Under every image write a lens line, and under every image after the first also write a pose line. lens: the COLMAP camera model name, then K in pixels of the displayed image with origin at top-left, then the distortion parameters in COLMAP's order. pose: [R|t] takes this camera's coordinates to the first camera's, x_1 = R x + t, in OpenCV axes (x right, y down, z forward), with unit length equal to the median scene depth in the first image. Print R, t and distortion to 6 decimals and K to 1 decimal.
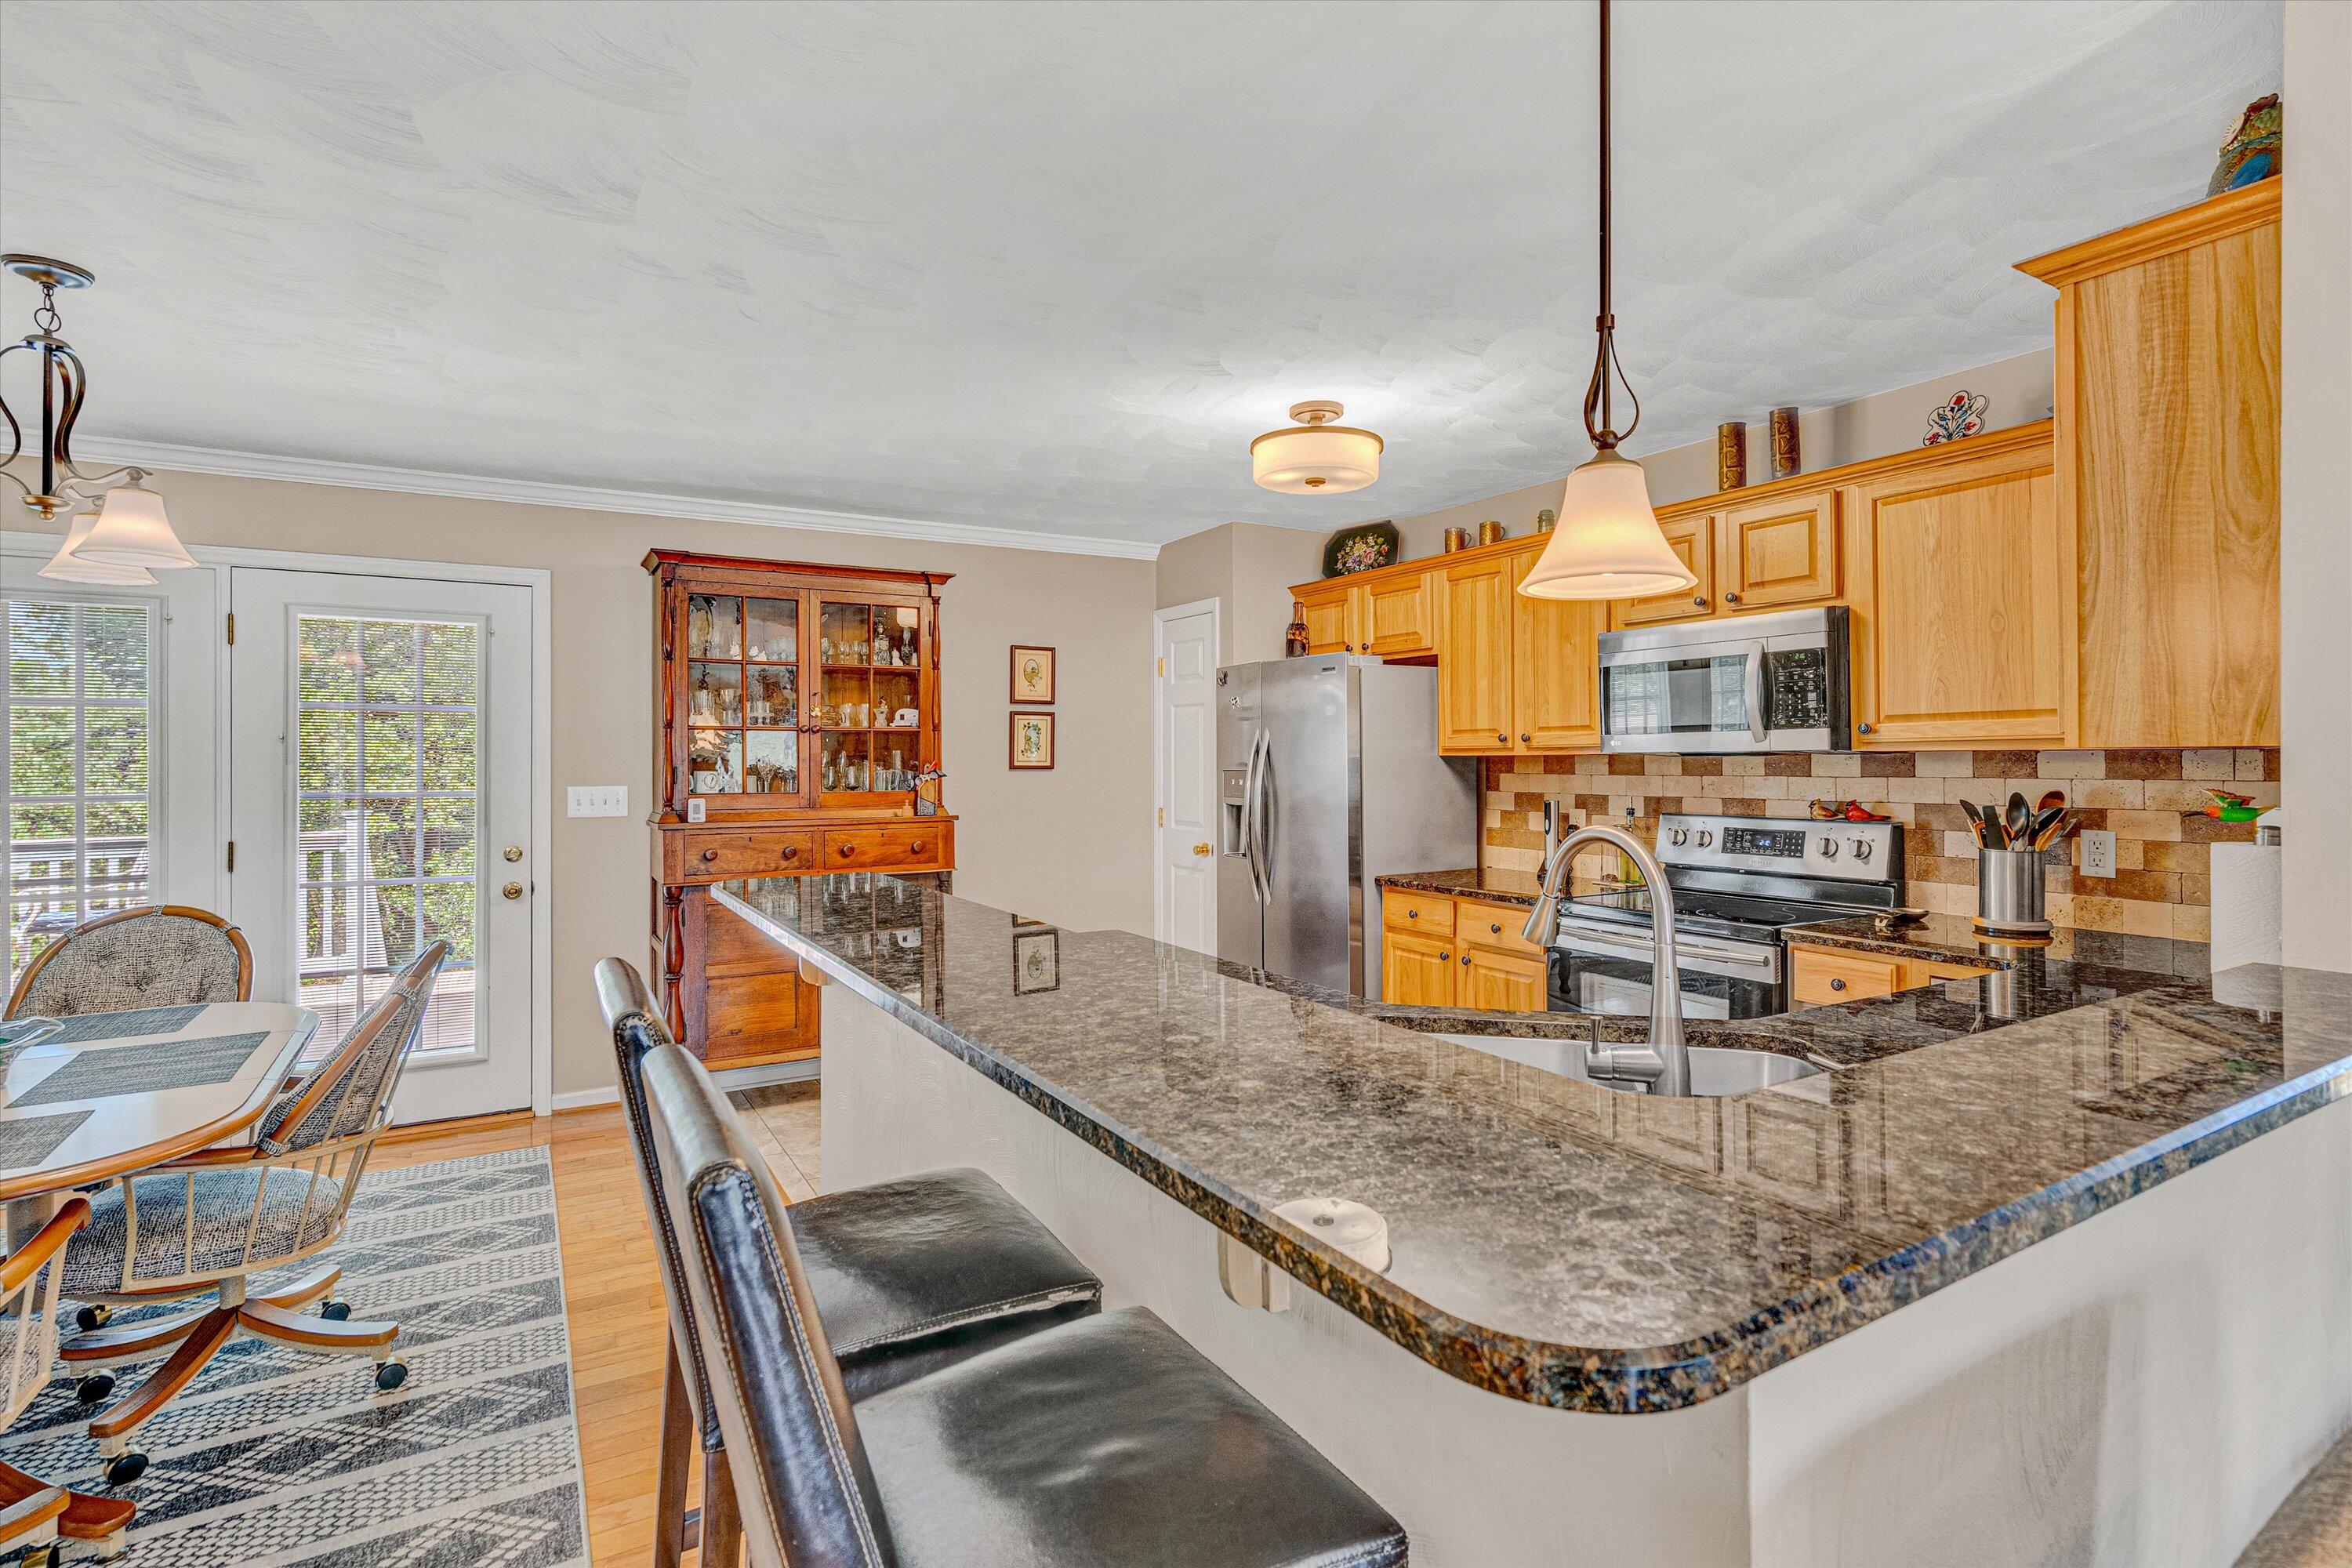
lens RADIAL K [[1082.3, 0, 1136.3], [0, 1082.3, 765.1], [0, 0, 1]] dist [-0.005671, 0.001347]
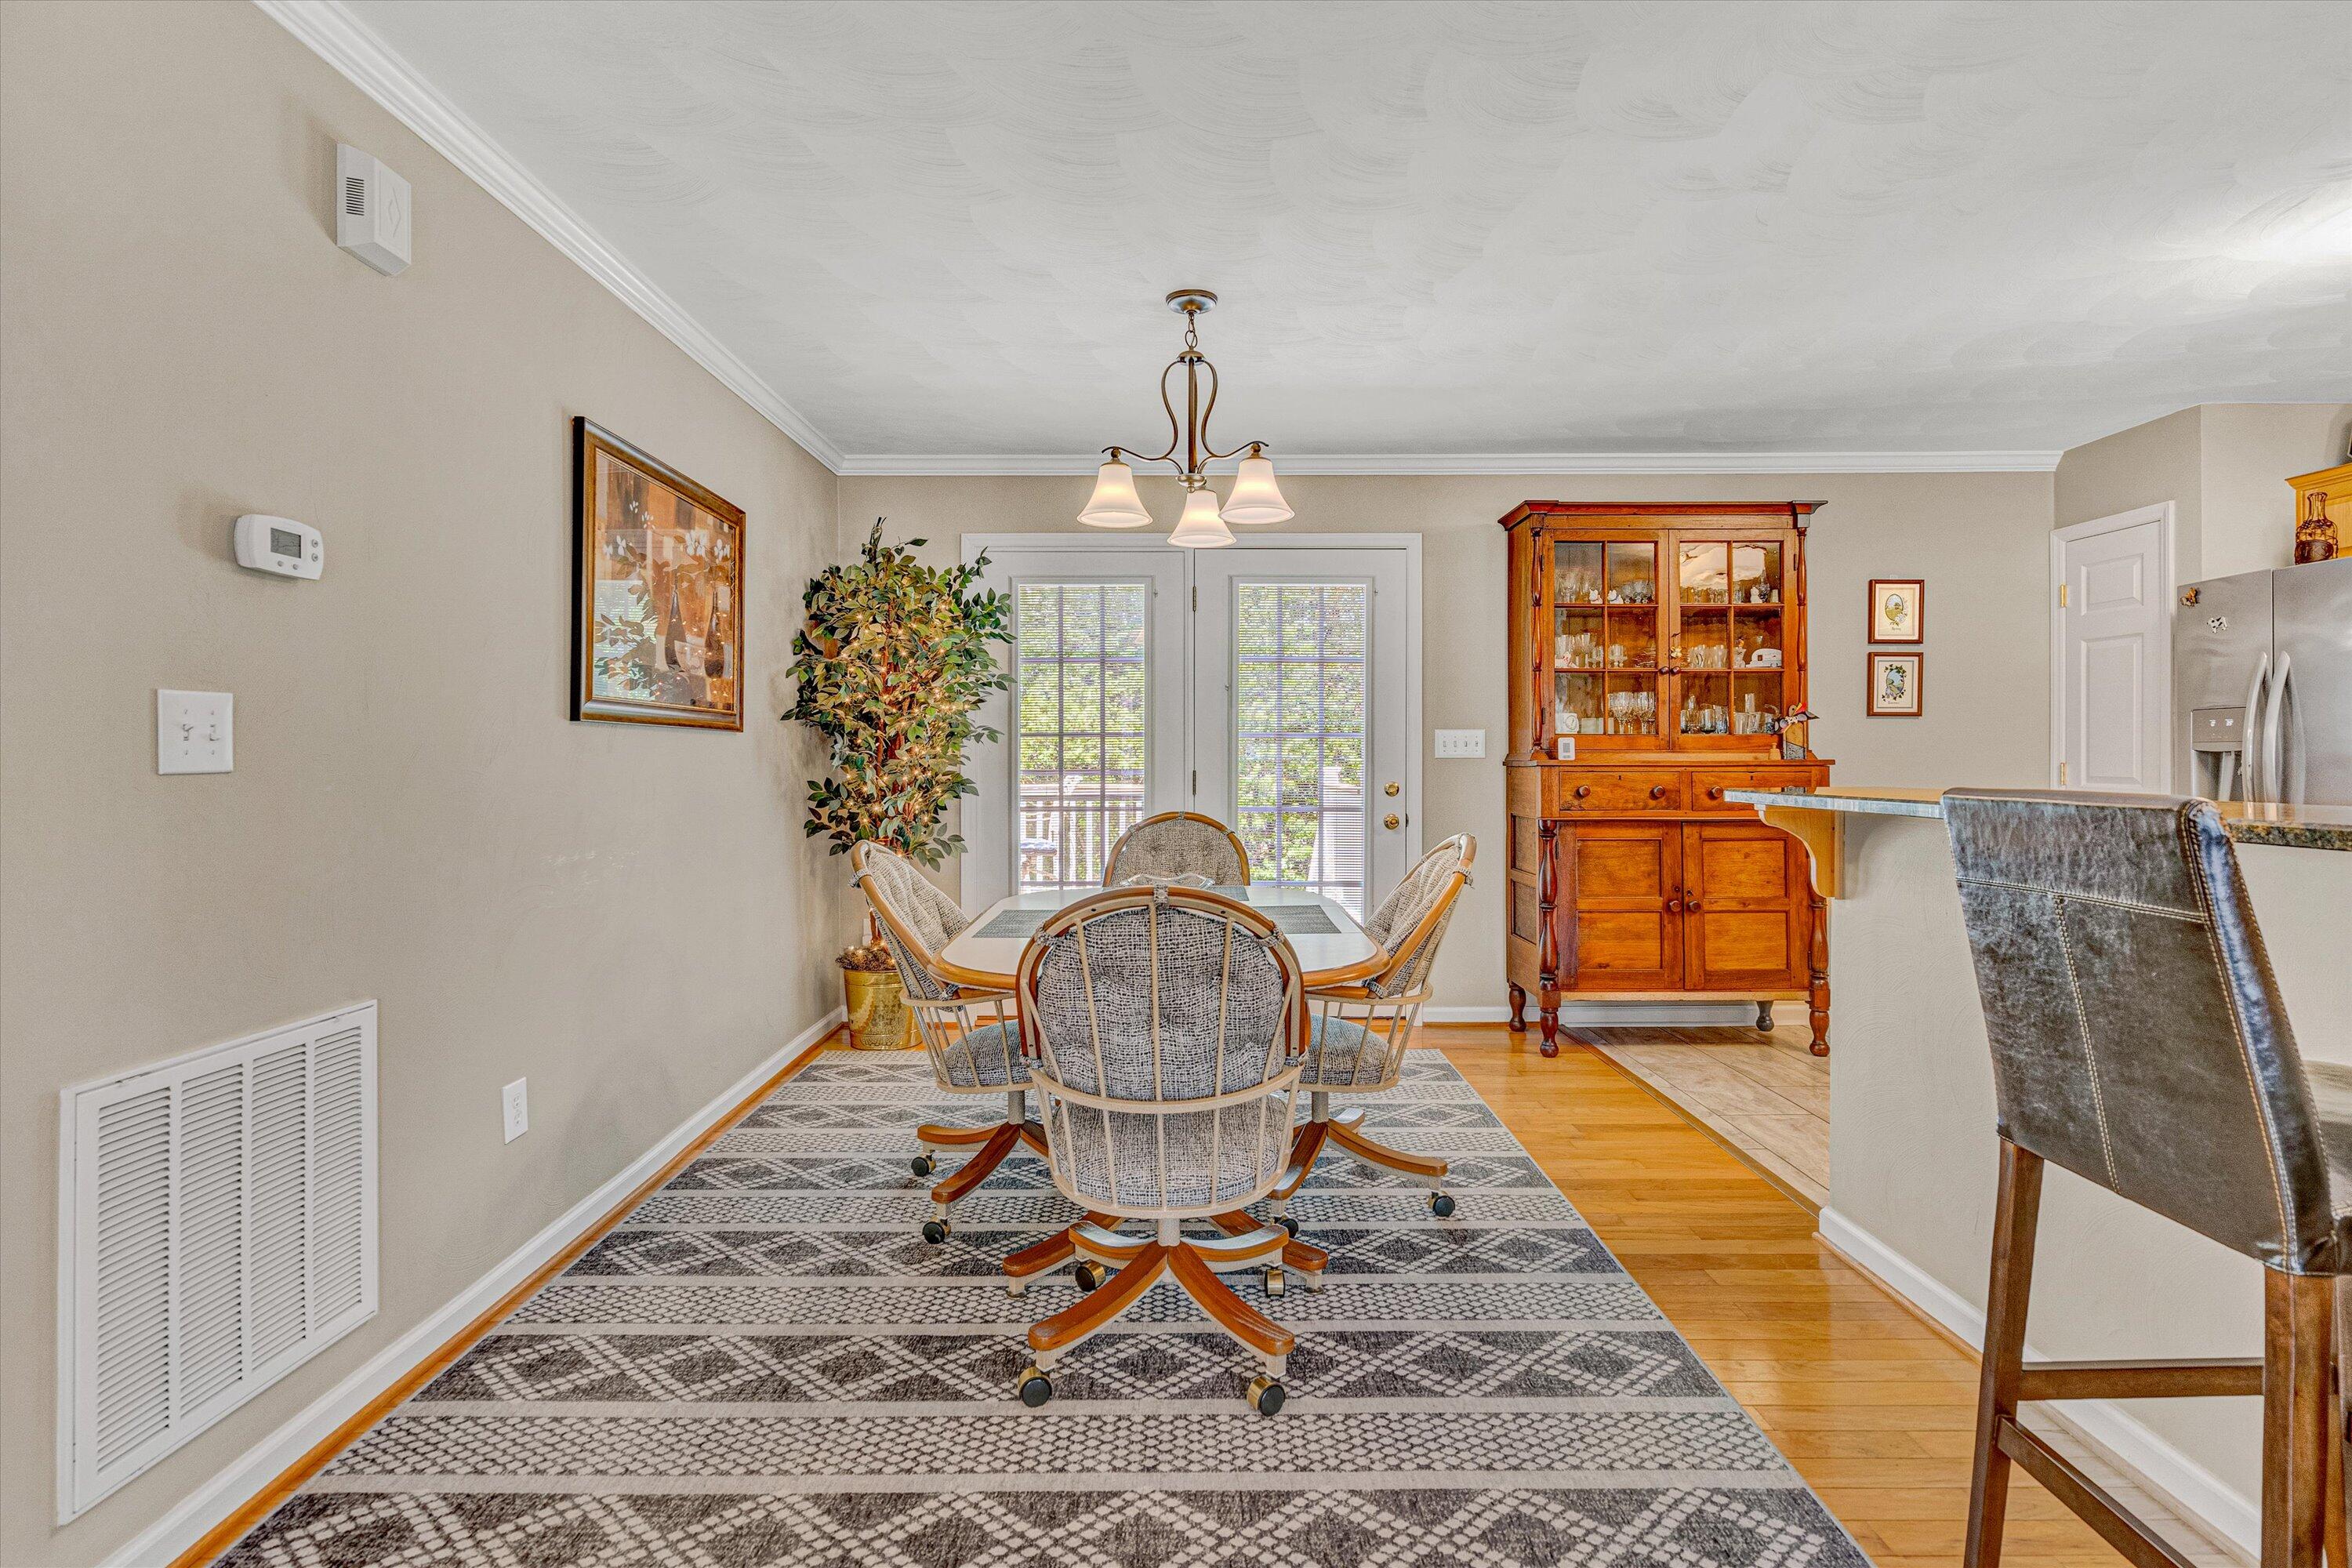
lens RADIAL K [[1082.3, 0, 1185.6], [0, 1082.3, 766.3], [0, 0, 1]] dist [-0.005671, 0.001347]
pose [[0.878702, 0.005552, -0.477338, -0.220921], [-0.005263, 0.999984, 0.001943, 0.055636], [0.477342, 0.000805, 0.878717, -0.082955]]
